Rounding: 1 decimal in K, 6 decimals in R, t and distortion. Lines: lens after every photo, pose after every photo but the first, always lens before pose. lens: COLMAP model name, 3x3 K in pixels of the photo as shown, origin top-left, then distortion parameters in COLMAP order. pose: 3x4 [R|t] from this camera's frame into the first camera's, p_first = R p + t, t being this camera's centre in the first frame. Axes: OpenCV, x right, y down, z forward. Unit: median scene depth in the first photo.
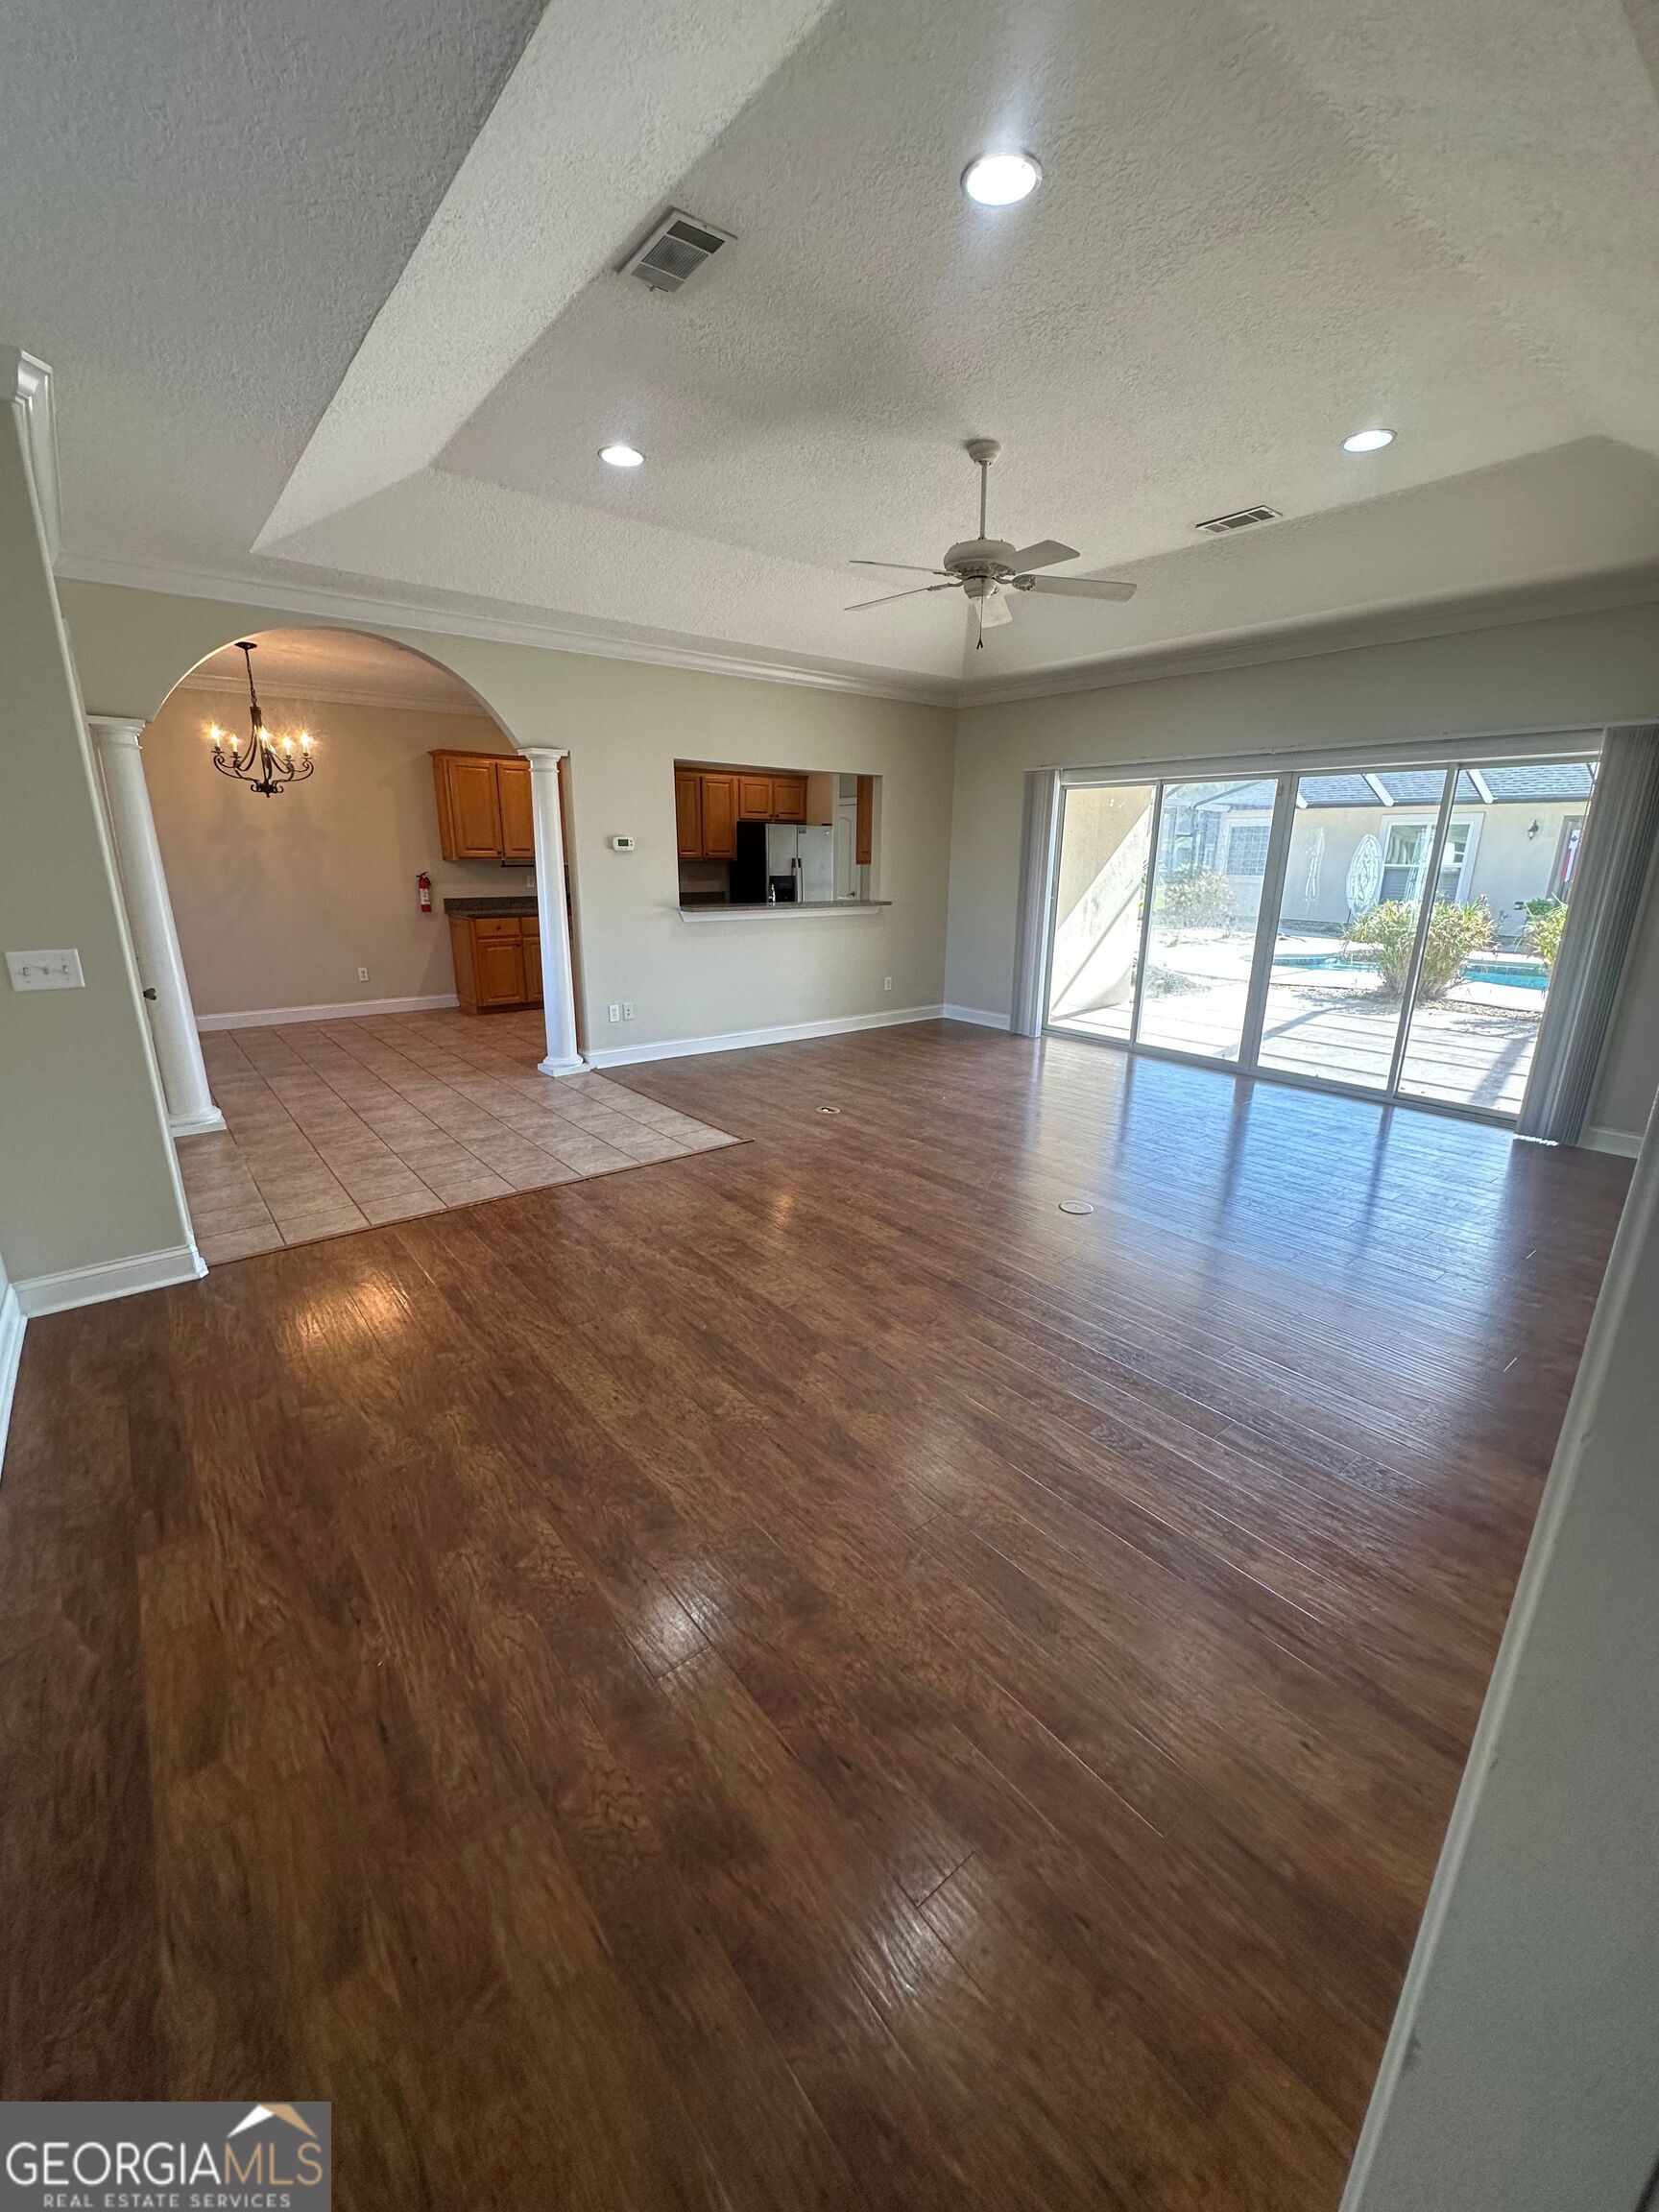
lens RADIAL K [[886.8, 0, 833.3], [0, 886.8, 1102.5], [0, 0, 1]] dist [-0.002644, 0.000576]
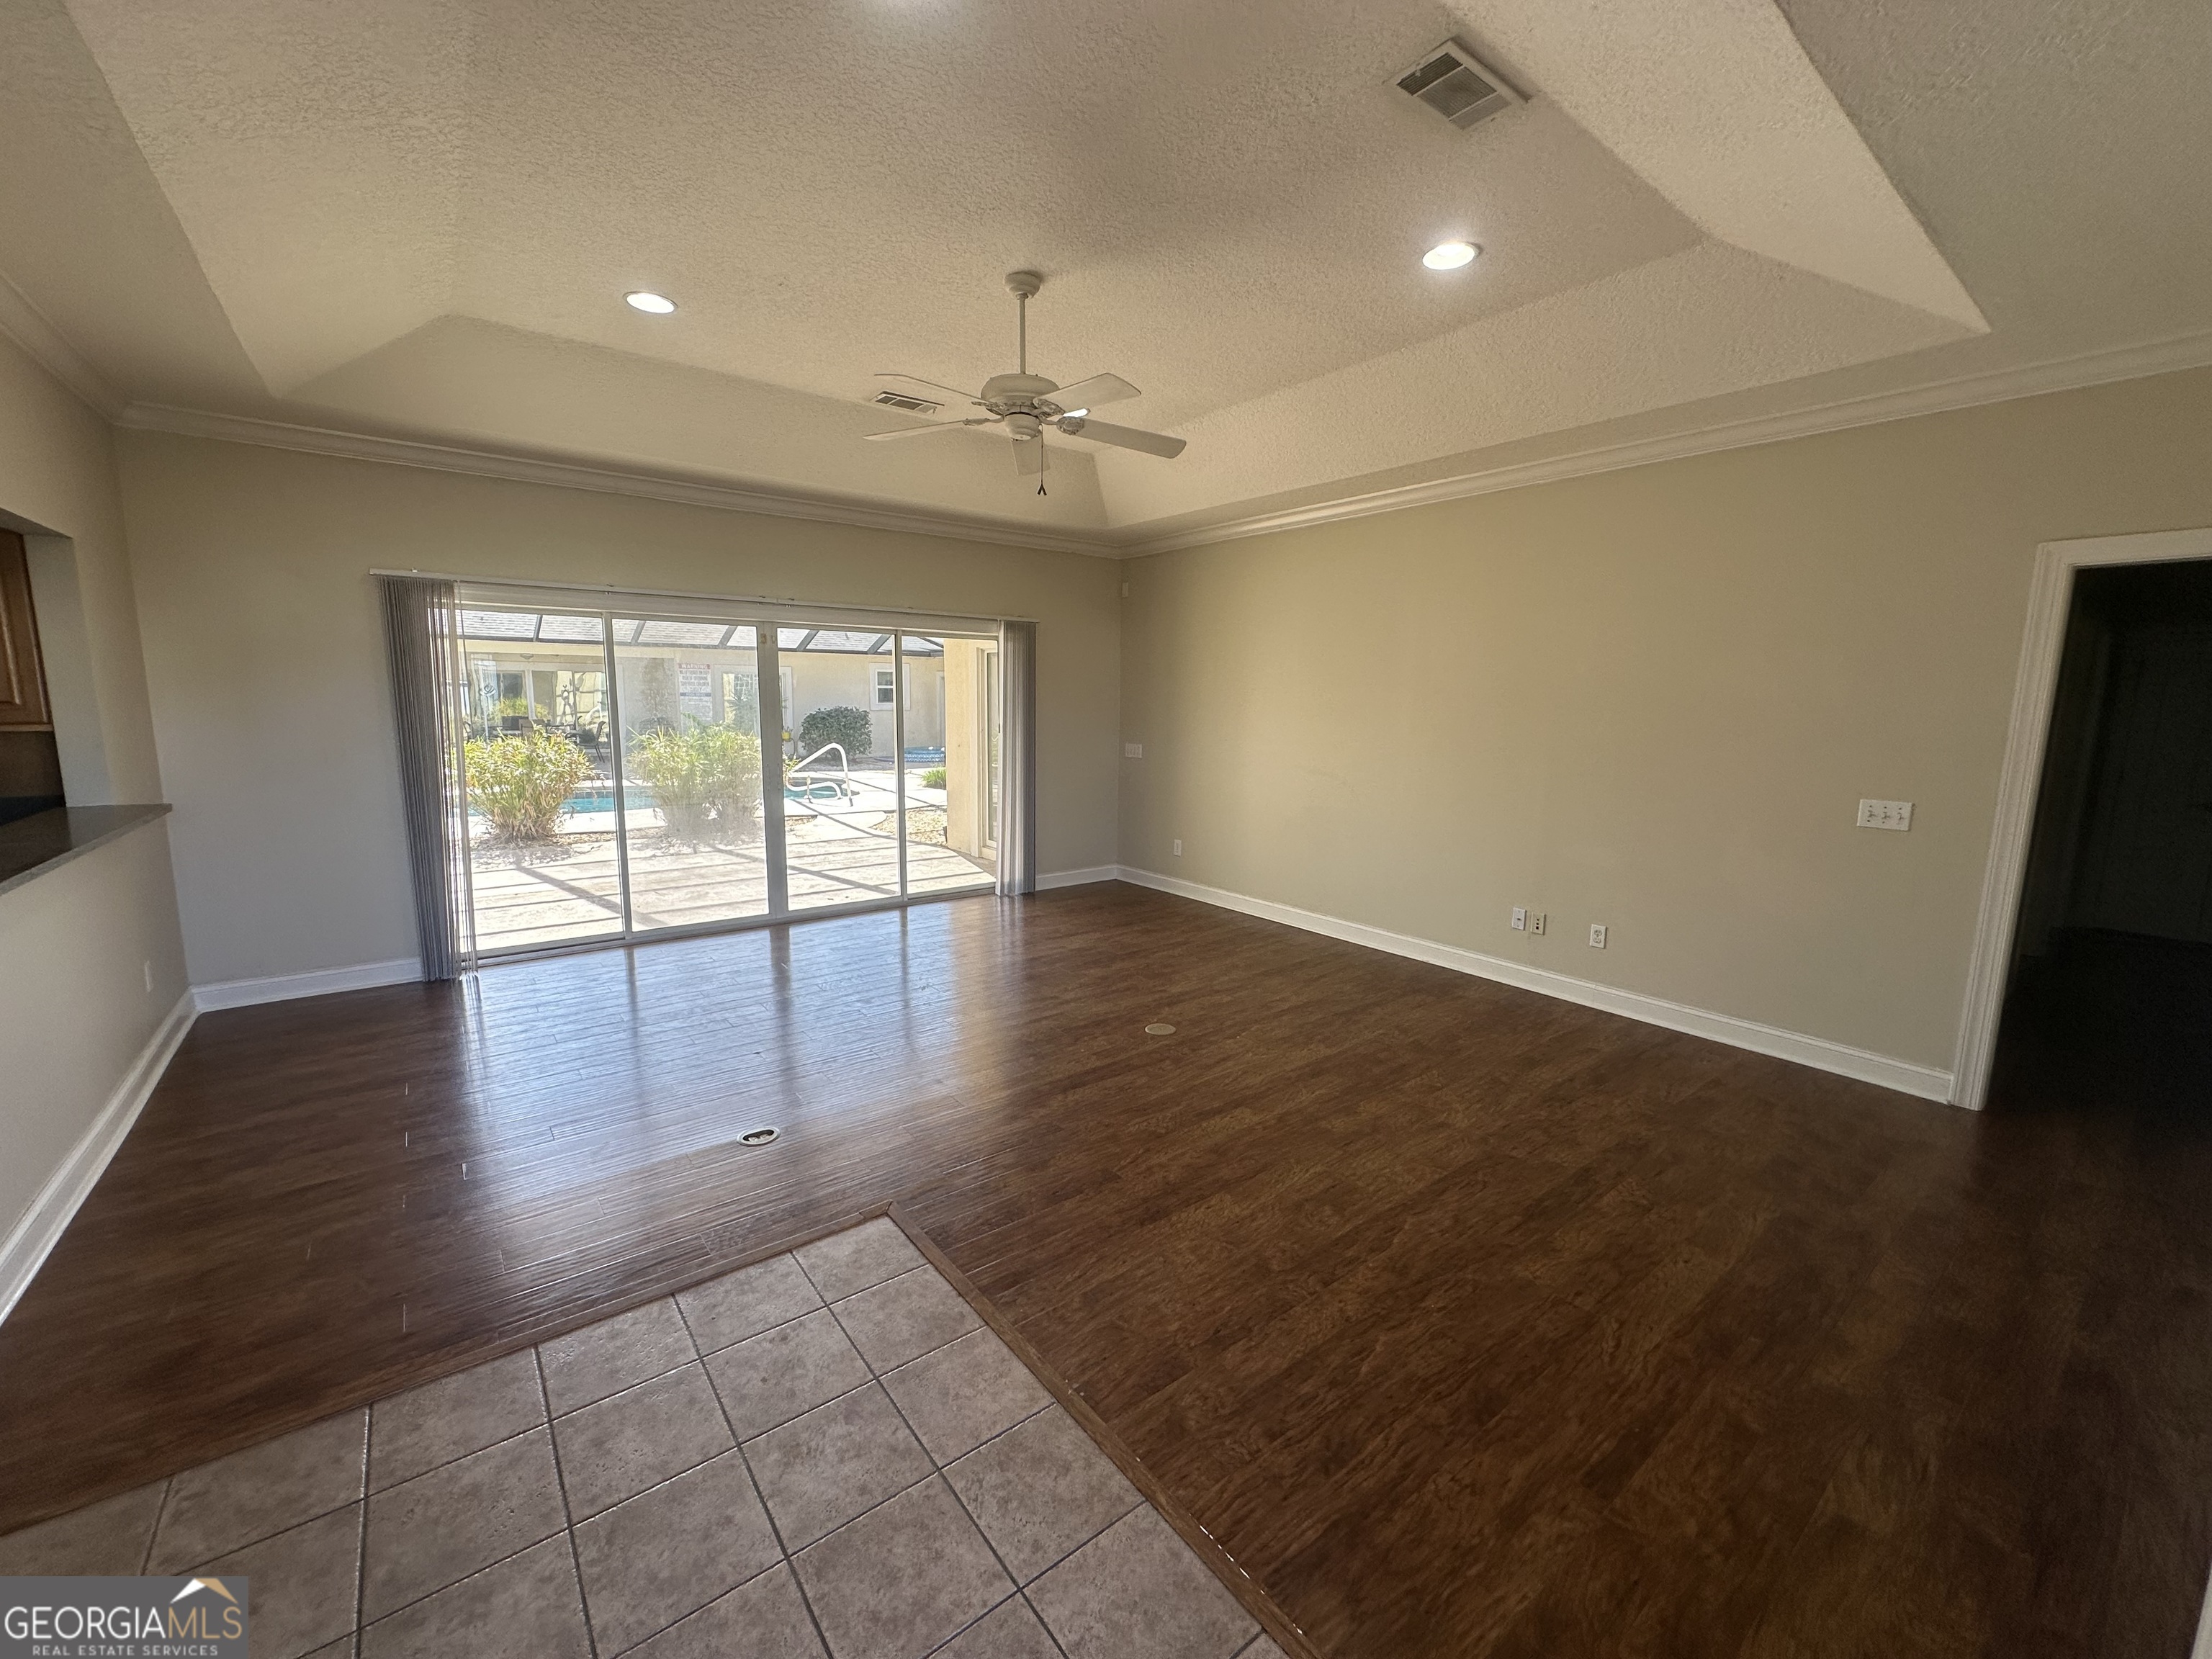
lens RADIAL K [[886.8, 0, 1103.2], [0, 886.8, 825.3], [0, 0, 1]] dist [-0.002644, 0.000576]
pose [[0.017921, -0.153500, 0.987986, -0.790606], [0.261414, 0.954492, 0.143554, -0.304958], [-0.965060, 0.255701, 0.057233, 0.983337]]
